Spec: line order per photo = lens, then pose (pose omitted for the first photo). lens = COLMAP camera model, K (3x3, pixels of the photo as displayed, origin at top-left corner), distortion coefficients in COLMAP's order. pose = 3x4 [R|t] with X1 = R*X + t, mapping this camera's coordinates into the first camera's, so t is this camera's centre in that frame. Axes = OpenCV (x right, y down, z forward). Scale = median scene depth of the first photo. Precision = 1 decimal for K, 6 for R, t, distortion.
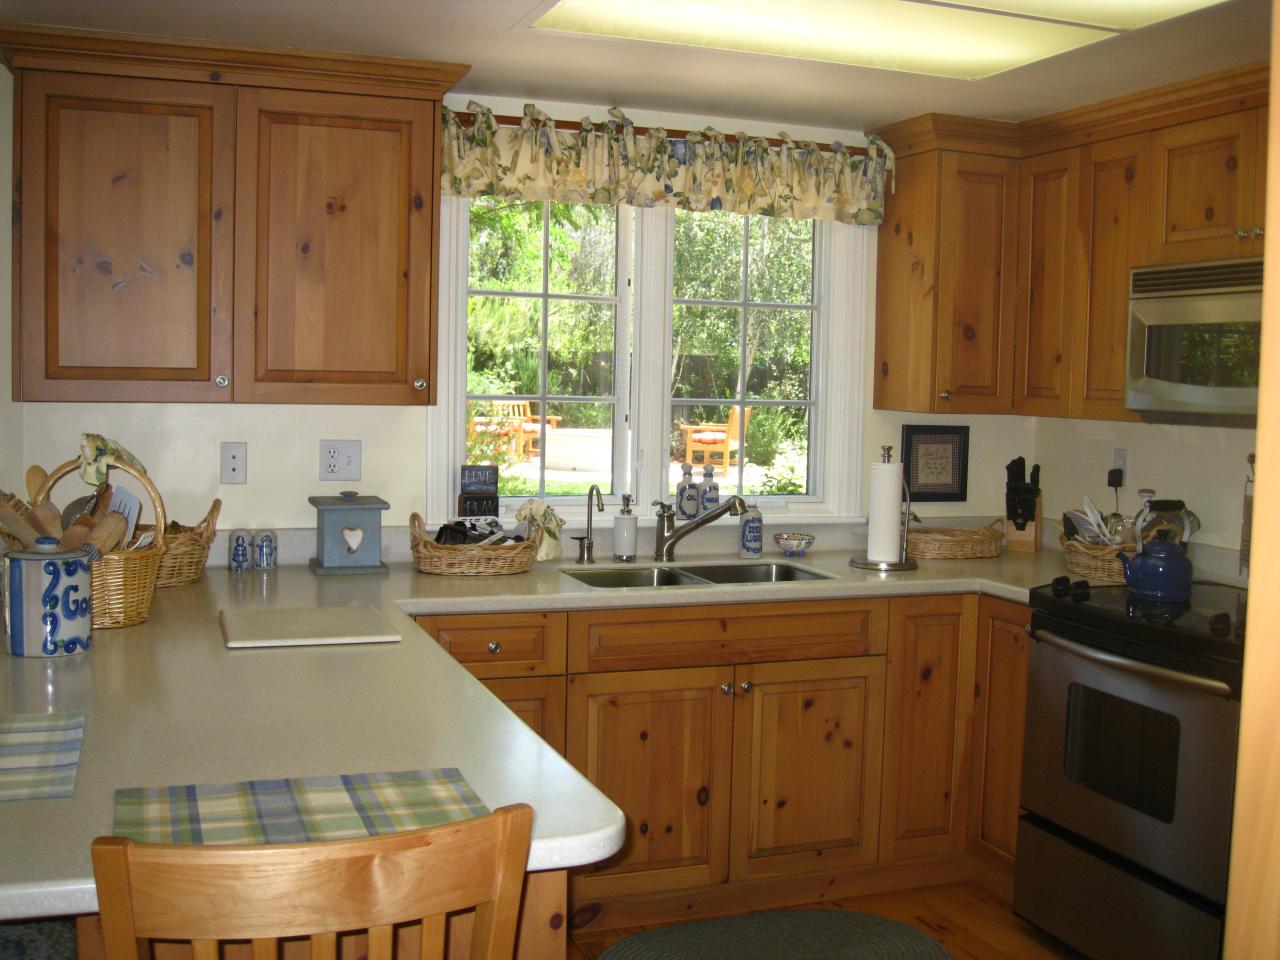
lens RADIAL K [[1393.0, 0, 640.0], [0, 1393.0, 480.0], [0, 0, 1]] dist [-0.105176, 0.046073]
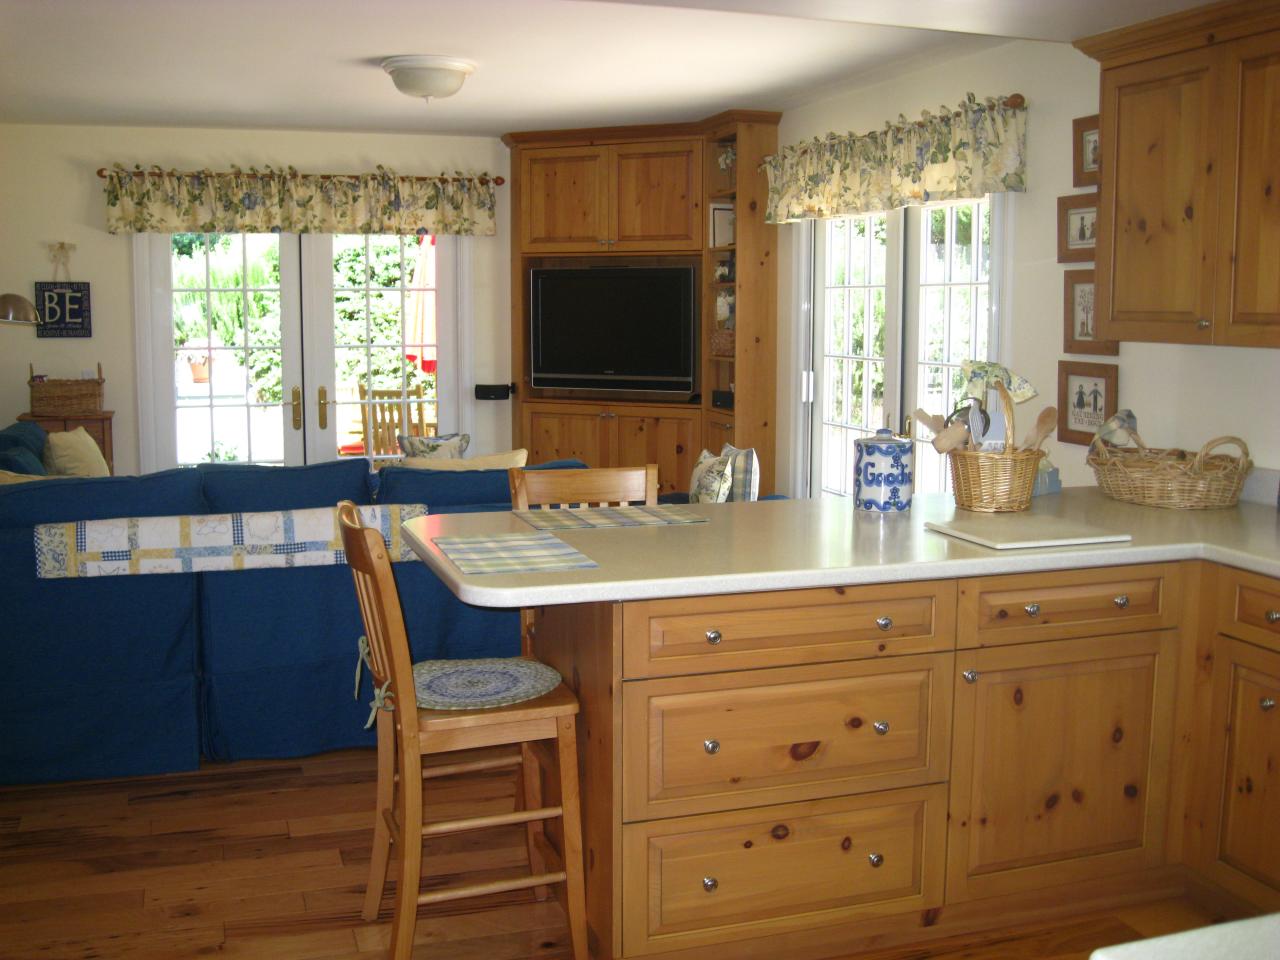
lens RADIAL K [[1393.0, 0, 640.0], [0, 1393.0, 480.0], [0, 0, 1]] dist [-0.105176, 0.046073]
pose [[-0.024758, 0.099492, -0.994730, 0.742273], [-0.078729, 0.991751, 0.101153, -0.023250], [0.996589, 0.080819, -0.016720, 0.564336]]
